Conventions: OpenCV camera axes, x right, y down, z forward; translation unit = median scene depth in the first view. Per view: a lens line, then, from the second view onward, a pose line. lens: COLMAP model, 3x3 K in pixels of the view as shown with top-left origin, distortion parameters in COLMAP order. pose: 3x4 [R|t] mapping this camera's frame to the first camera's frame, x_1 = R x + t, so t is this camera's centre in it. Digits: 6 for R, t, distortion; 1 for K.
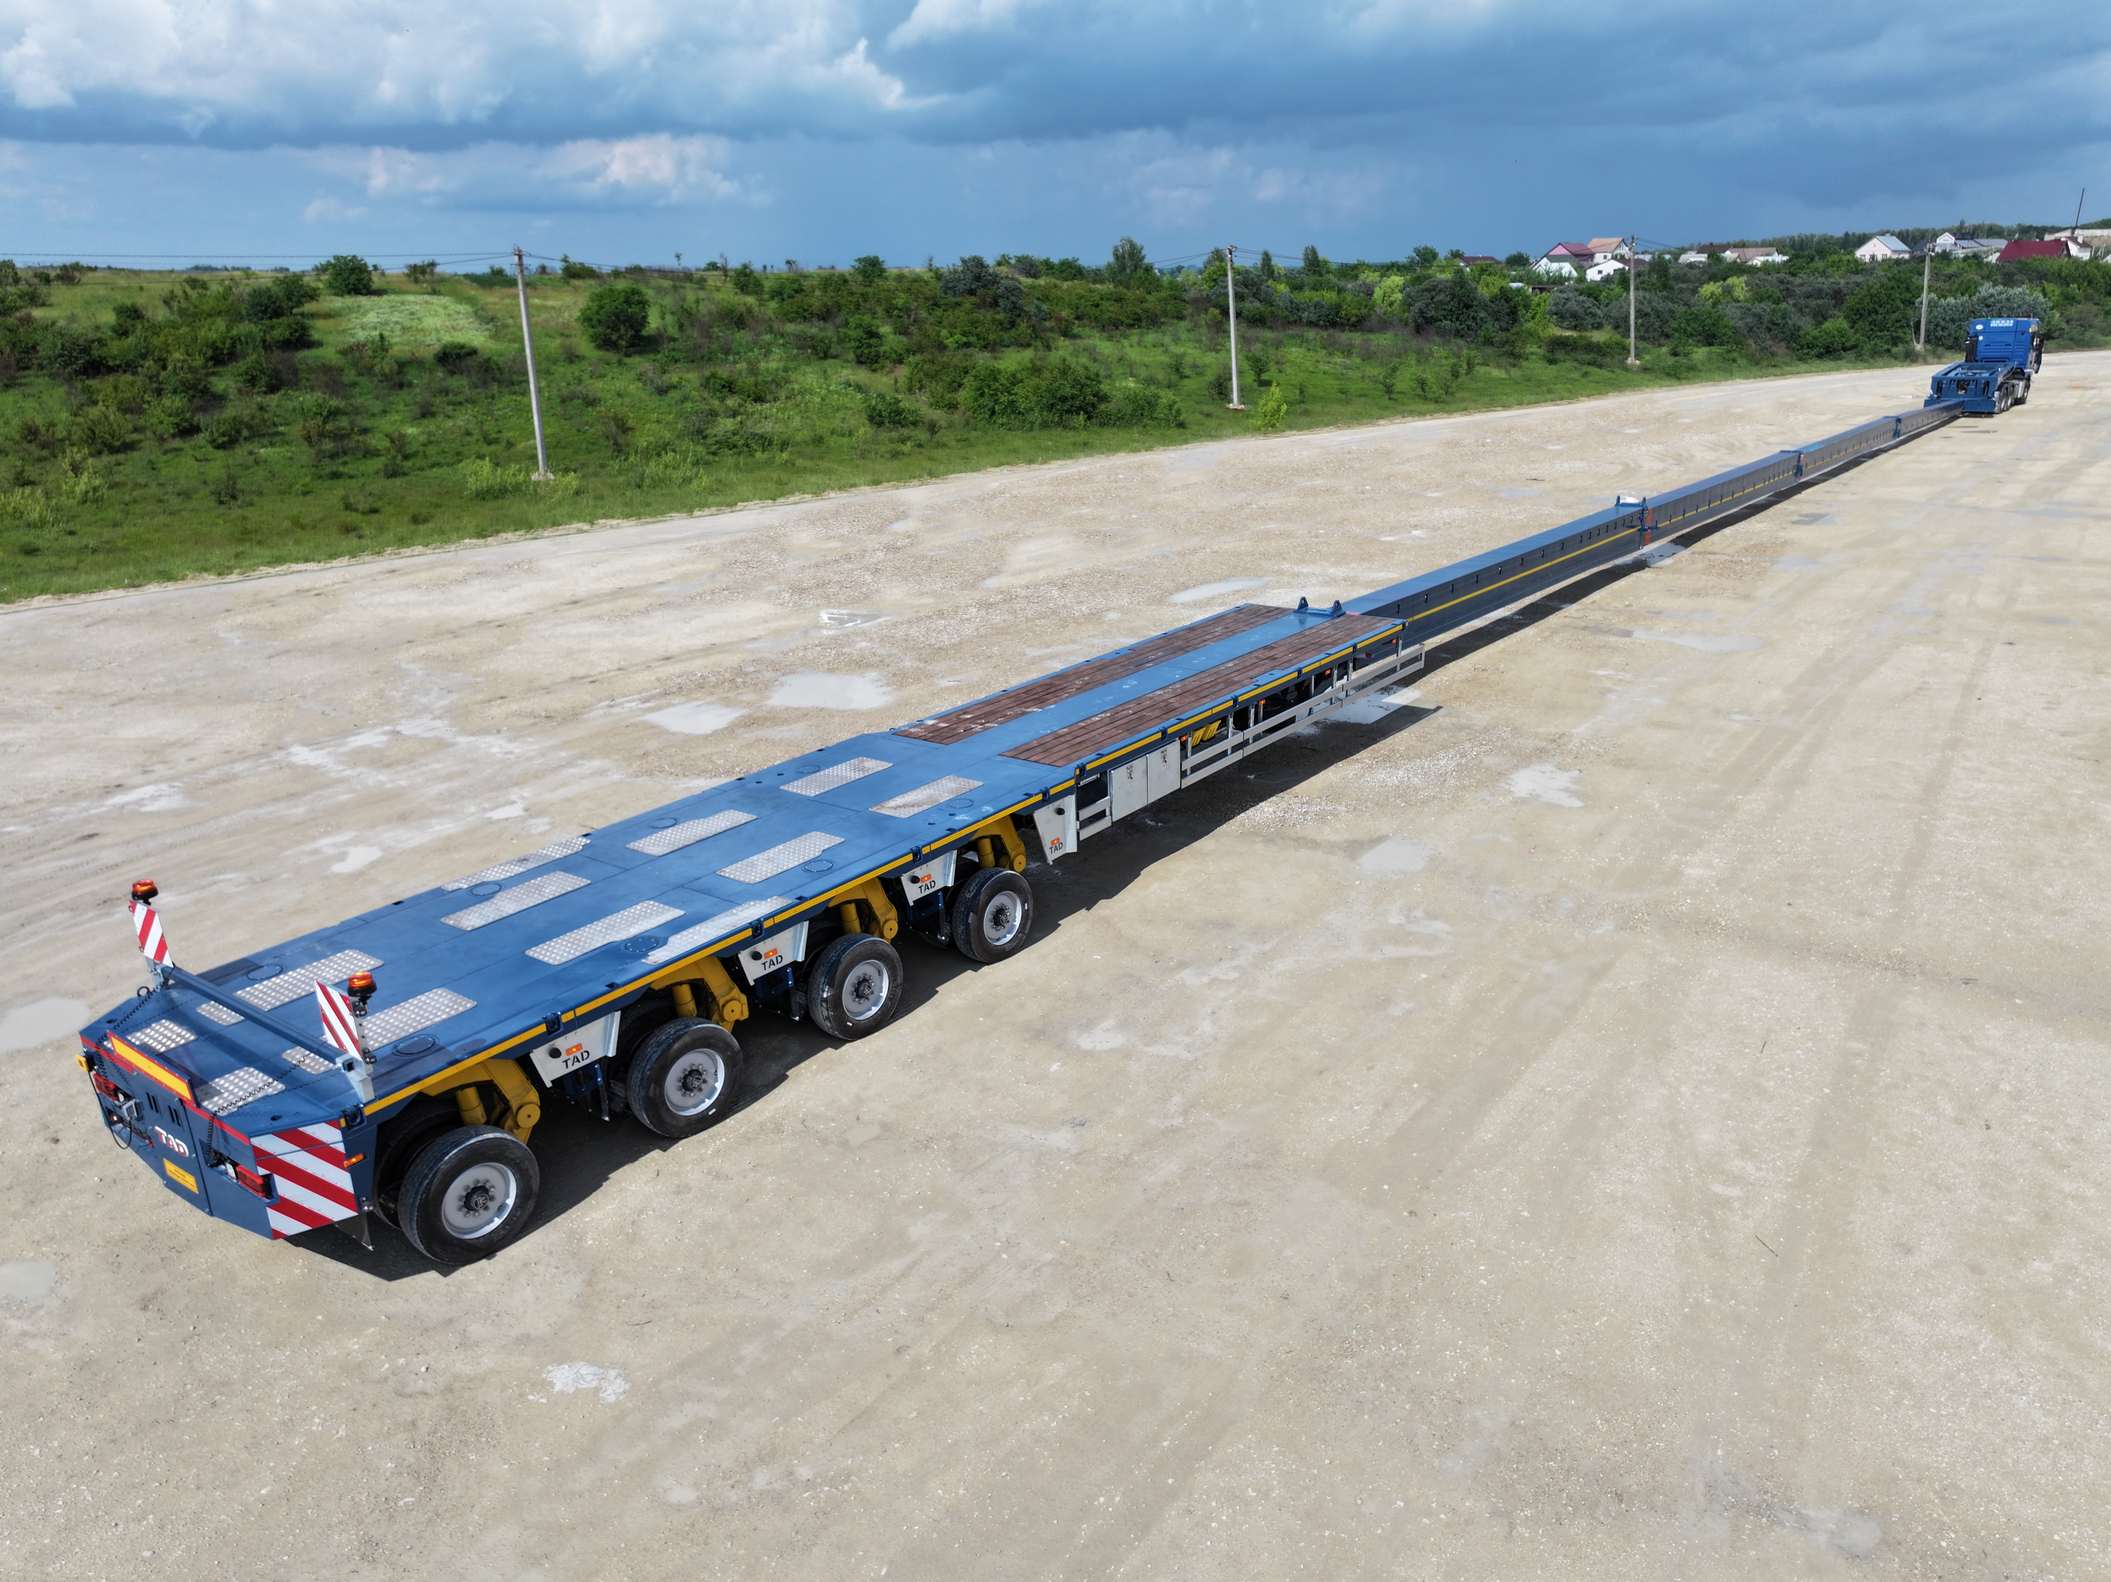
lens RADIAL K [[1493.9, 0, 1056.7], [0, 1493.9, 796.5], [0, 0, 1]] dist [0.000199, 0.014953]
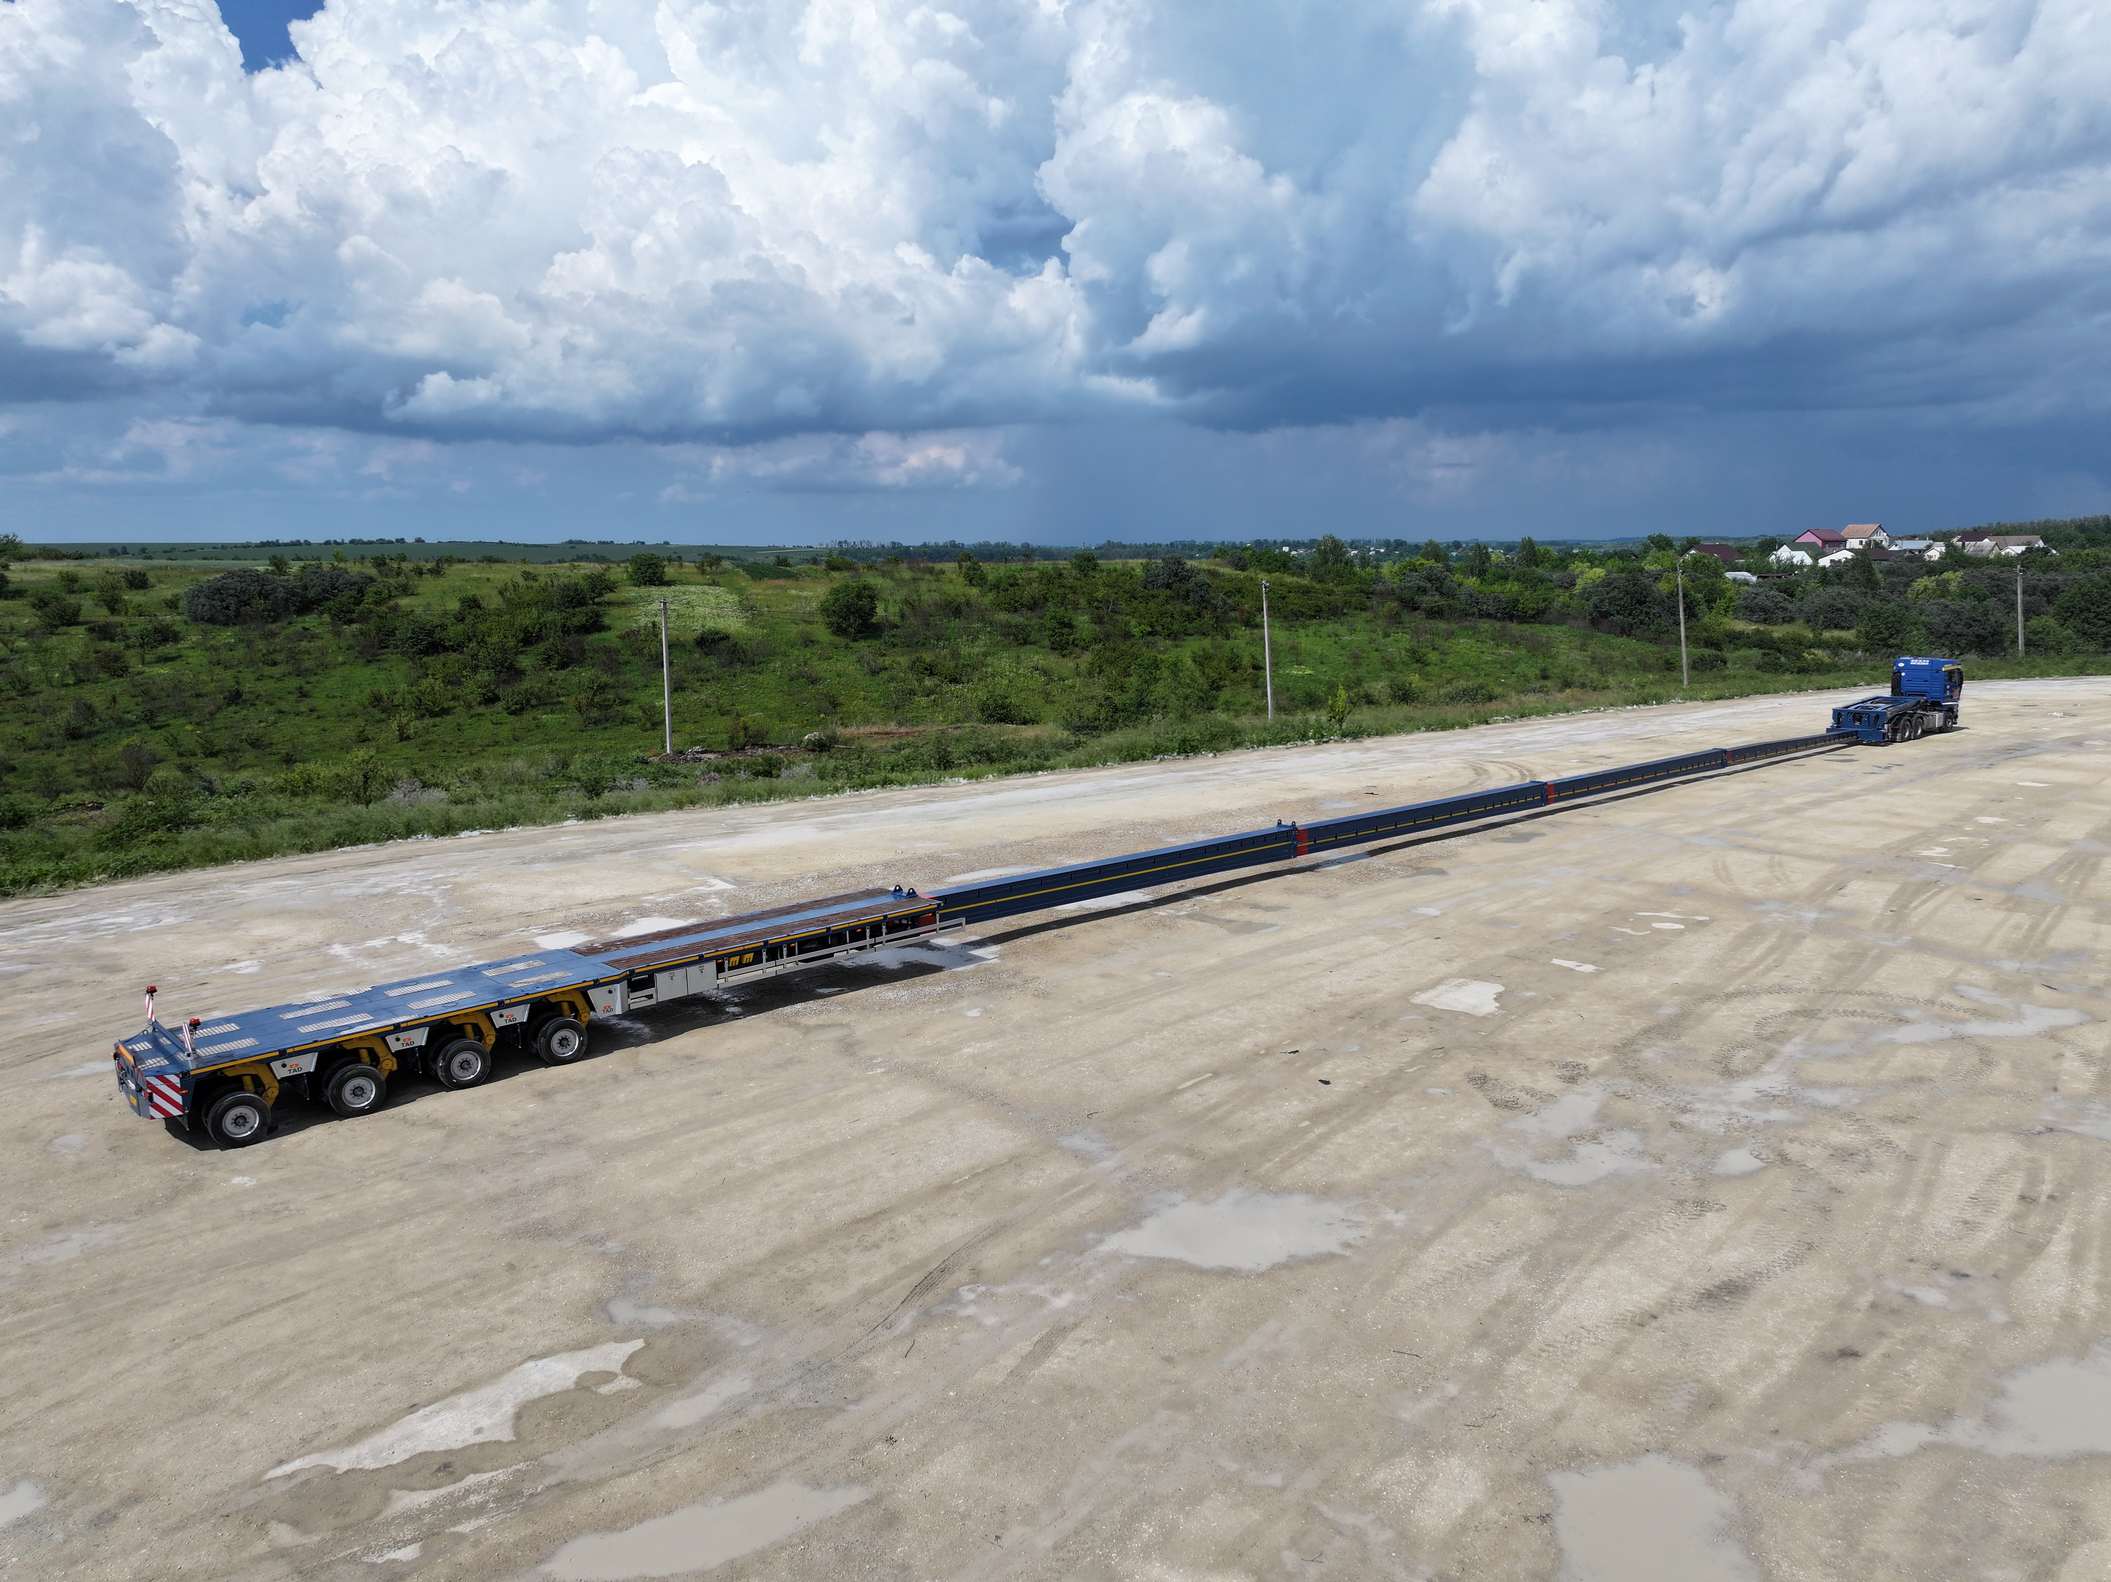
lens RADIAL K [[1499.5, 0, 1048.2], [0, 1499.5, 794.2], [0, 0, 1]] dist [0.009360, 0.001082]
pose [[0.981058, 0.033430, -0.190810, 0.091978], [-0.065467, 0.984259, -0.164162, 0.004003], [0.182319, 0.173544, 0.967803, -0.083480]]
